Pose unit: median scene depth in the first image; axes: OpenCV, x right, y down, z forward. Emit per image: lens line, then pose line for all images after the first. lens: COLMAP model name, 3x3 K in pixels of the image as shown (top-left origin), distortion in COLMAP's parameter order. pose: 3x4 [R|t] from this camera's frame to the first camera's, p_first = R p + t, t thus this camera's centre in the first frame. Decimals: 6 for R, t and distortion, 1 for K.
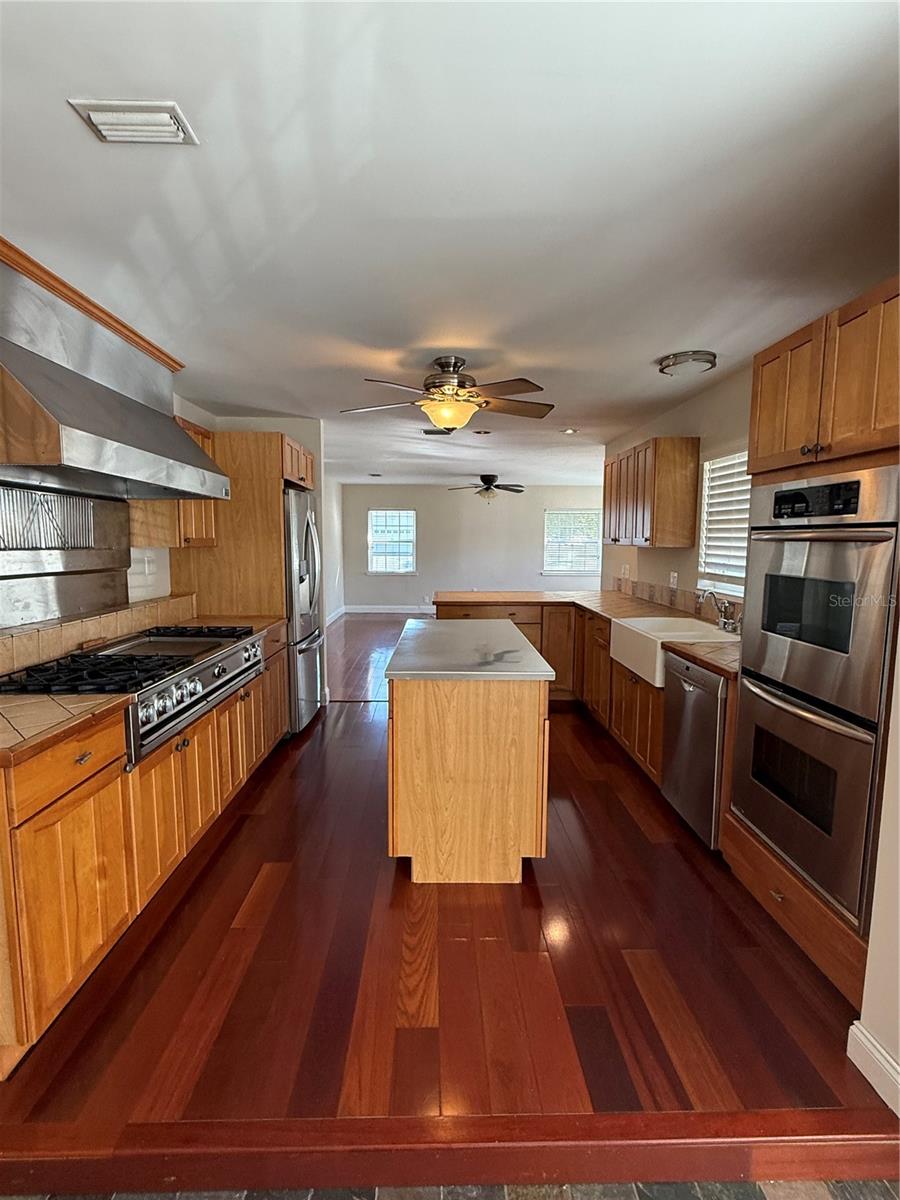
lens RADIAL K [[590.6, 0, 451.4], [0, 590.6, 603.5], [0, 0, 1]] dist [-0.000773, 0.000907]
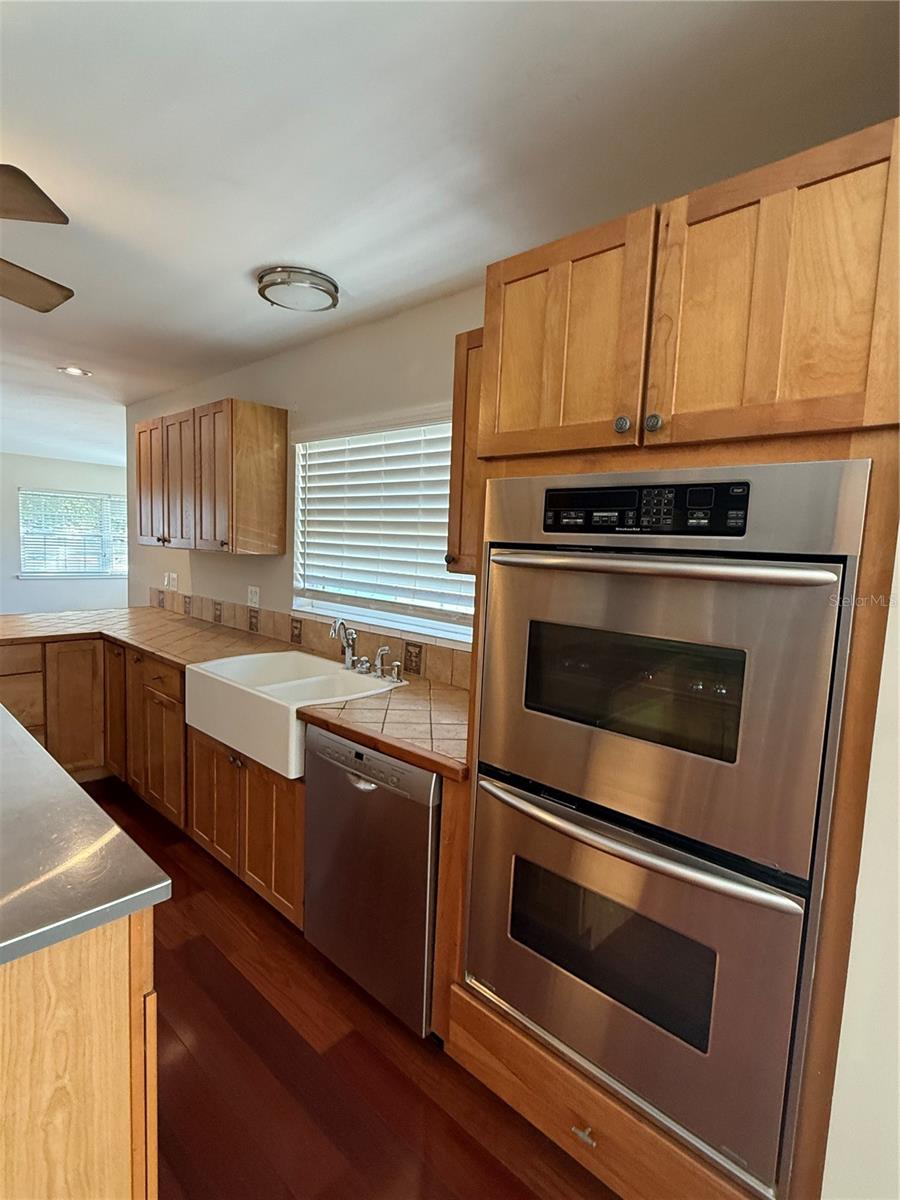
lens RADIAL K [[590.6, 0, 453.6], [0, 590.6, 603.2], [0, 0, 1]] dist [-0.000773, 0.000907]
pose [[0.697295, -0.048212, 0.715161, 0.018406], [0.041511, 0.998777, 0.026858, -0.053843], [-0.715581, 0.010959, 0.698444, 0.381622]]
